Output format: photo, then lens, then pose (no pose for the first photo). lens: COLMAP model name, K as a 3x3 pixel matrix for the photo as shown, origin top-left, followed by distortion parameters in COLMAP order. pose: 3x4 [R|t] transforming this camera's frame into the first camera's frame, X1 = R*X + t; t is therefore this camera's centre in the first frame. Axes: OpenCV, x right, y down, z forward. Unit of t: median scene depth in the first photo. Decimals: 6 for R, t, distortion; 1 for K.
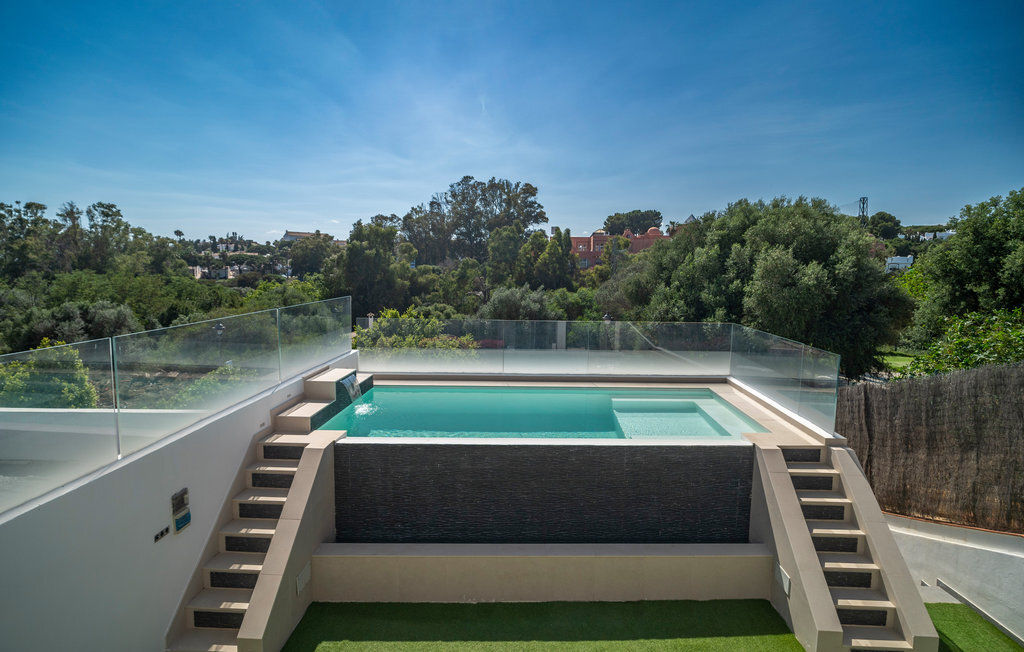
lens RADIAL K [[537.0, 0, 512.0], [0, 537.0, 326.0], [0, 0, 1]] dist [0.003336, 0.000262]
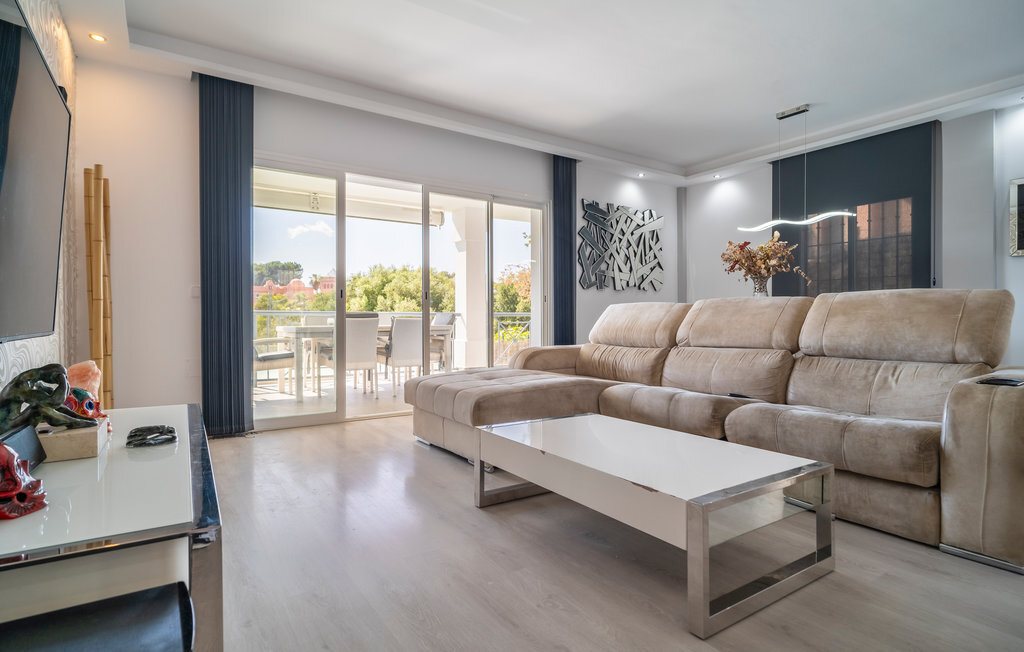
lens RADIAL K [[521.7, 0, 512.0], [0, 521.7, 326.0], [0, 0, 1]] dist [-0.024002, -0.000295]
pose [[0.793730, -0.024357, 0.607782, -0.115718], [0.080347, 0.994641, -0.065069, 0.033701], [-0.602940, 0.100481, 0.791433, -0.231510]]
